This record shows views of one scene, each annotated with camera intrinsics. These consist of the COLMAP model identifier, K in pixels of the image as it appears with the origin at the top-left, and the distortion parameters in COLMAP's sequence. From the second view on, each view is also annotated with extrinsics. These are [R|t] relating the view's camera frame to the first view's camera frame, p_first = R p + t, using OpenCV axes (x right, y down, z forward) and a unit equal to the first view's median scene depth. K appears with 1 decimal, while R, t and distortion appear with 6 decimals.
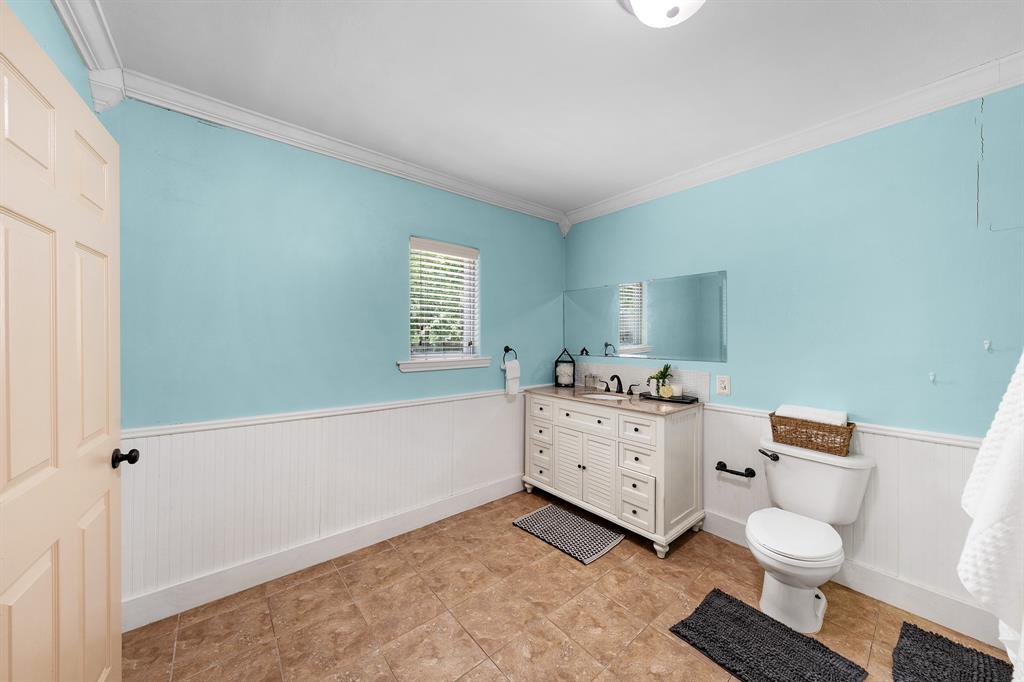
lens RADIAL K [[348.8, 0, 513.1], [0, 348.8, 333.3], [0, 0, 1]] dist [-0.001638, -0.000165]
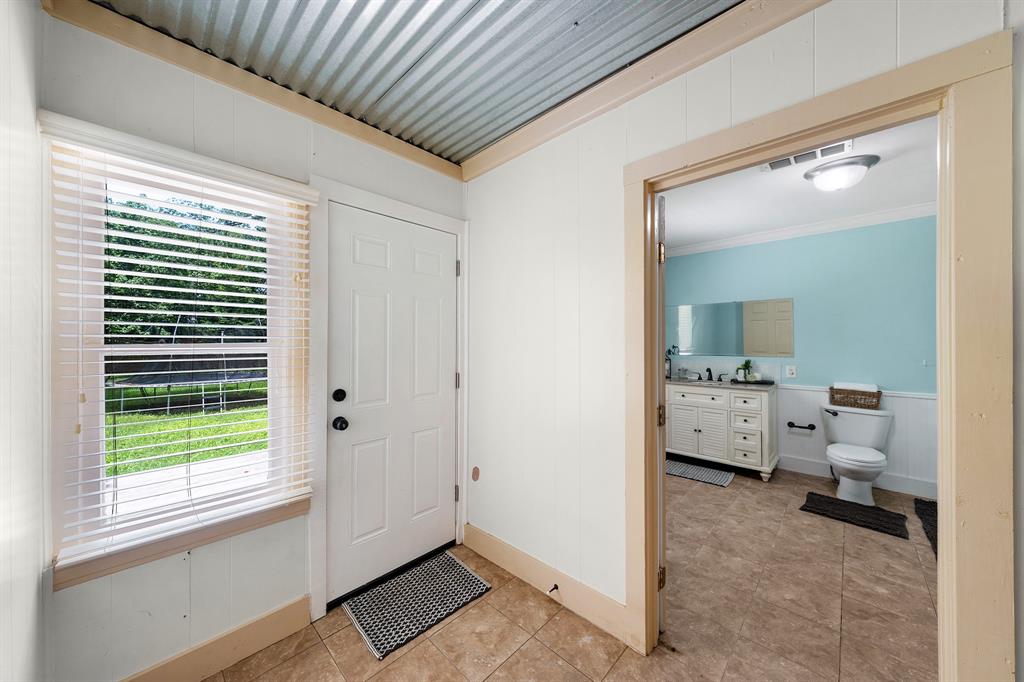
lens RADIAL K [[352.5, 0, 507.6], [0, 352.5, 332.5], [0, 0, 1]] dist [0.001933, 0.000190]
pose [[0.993464, -0.005488, 0.114010, -0.911876], [0.006425, 0.999949, -0.007850, -0.024923], [-0.113962, 0.008531, 0.993449, -0.458085]]
